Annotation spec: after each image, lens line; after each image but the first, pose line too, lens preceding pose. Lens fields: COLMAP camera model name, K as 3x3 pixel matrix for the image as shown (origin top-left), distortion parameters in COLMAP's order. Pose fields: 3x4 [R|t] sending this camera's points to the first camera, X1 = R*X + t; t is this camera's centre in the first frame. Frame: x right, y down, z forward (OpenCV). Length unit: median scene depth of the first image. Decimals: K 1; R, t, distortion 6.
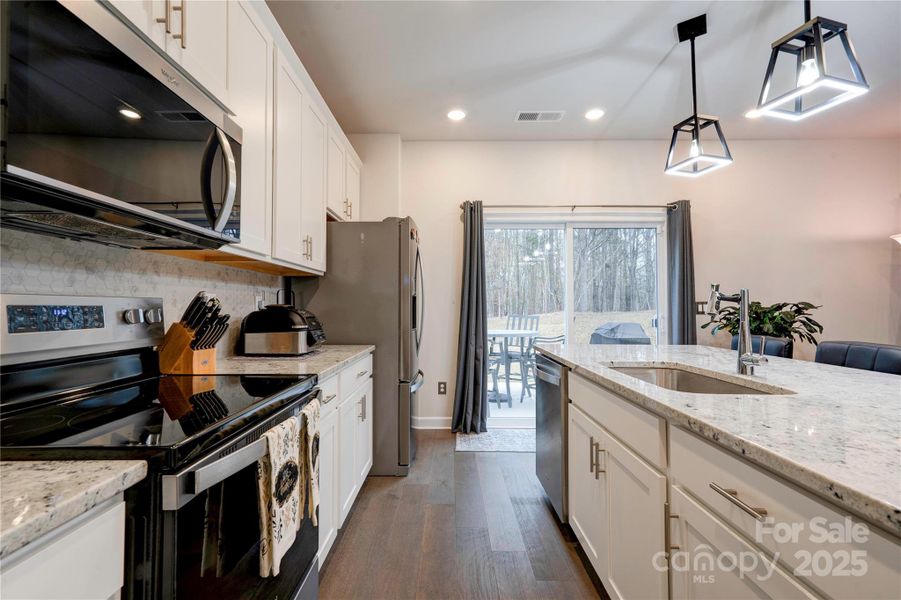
lens RADIAL K [[414.7, 0, 445.1], [0, 414.7, 299.4], [0, 0, 1]] dist [-0.002412, 0.014613]
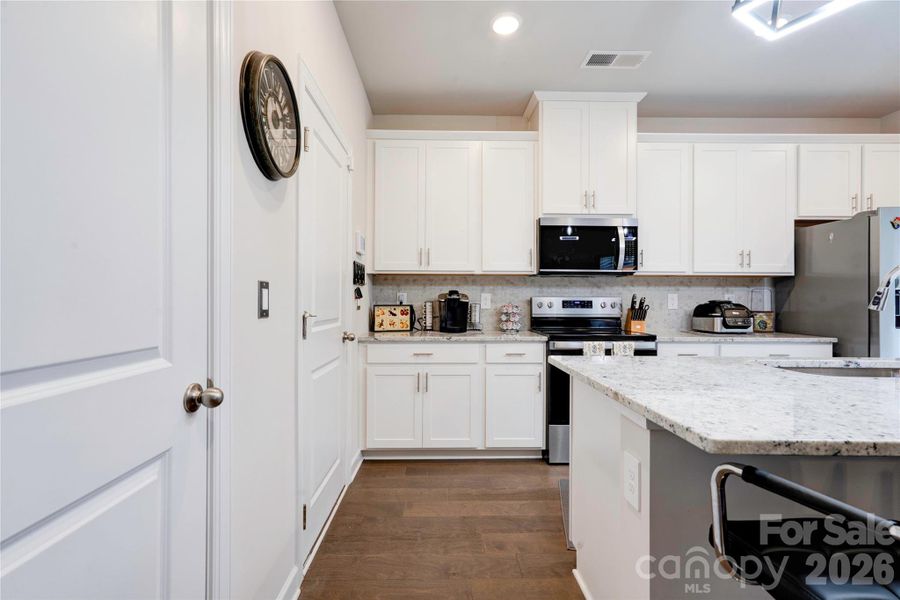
lens RADIAL K [[414.3, 0, 444.6], [0, 414.3, 299.4], [0, 0, 1]] dist [-0.002412, 0.014613]
pose [[0.034176, 0.001244, -0.999415, 1.938090], [0.015313, 0.999881, 0.001768, -0.013251], [0.999298, -0.015364, 0.034153, -0.106863]]
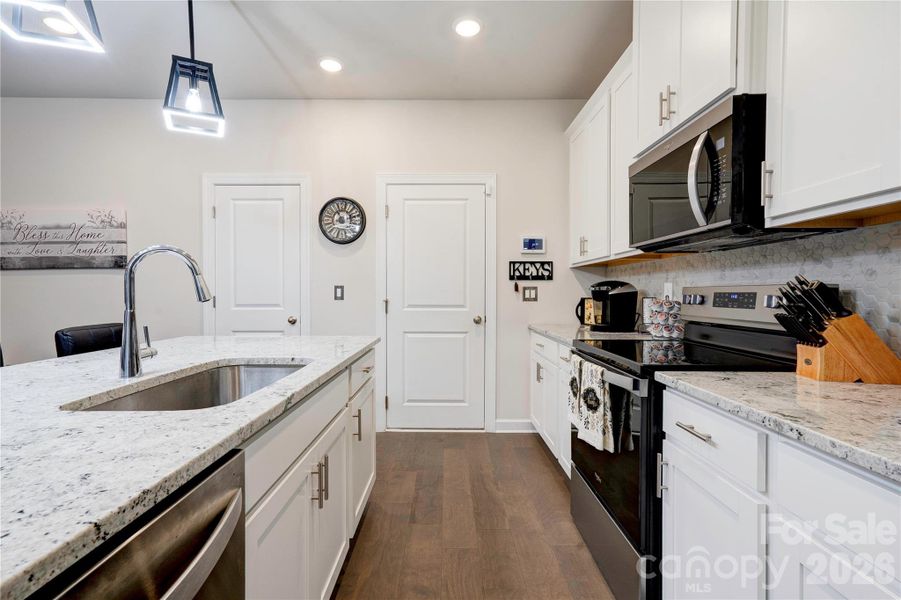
lens RADIAL K [[414.7, 0, 445.1], [0, 414.7, 299.4], [0, 0, 1]] dist [-0.002412, 0.014613]
pose [[-0.999942, 0.002772, -0.010397, 0.167352], [0.002813, 0.999988, -0.003964, 0.038730], [0.010386, -0.003993, -0.999938, 2.241929]]
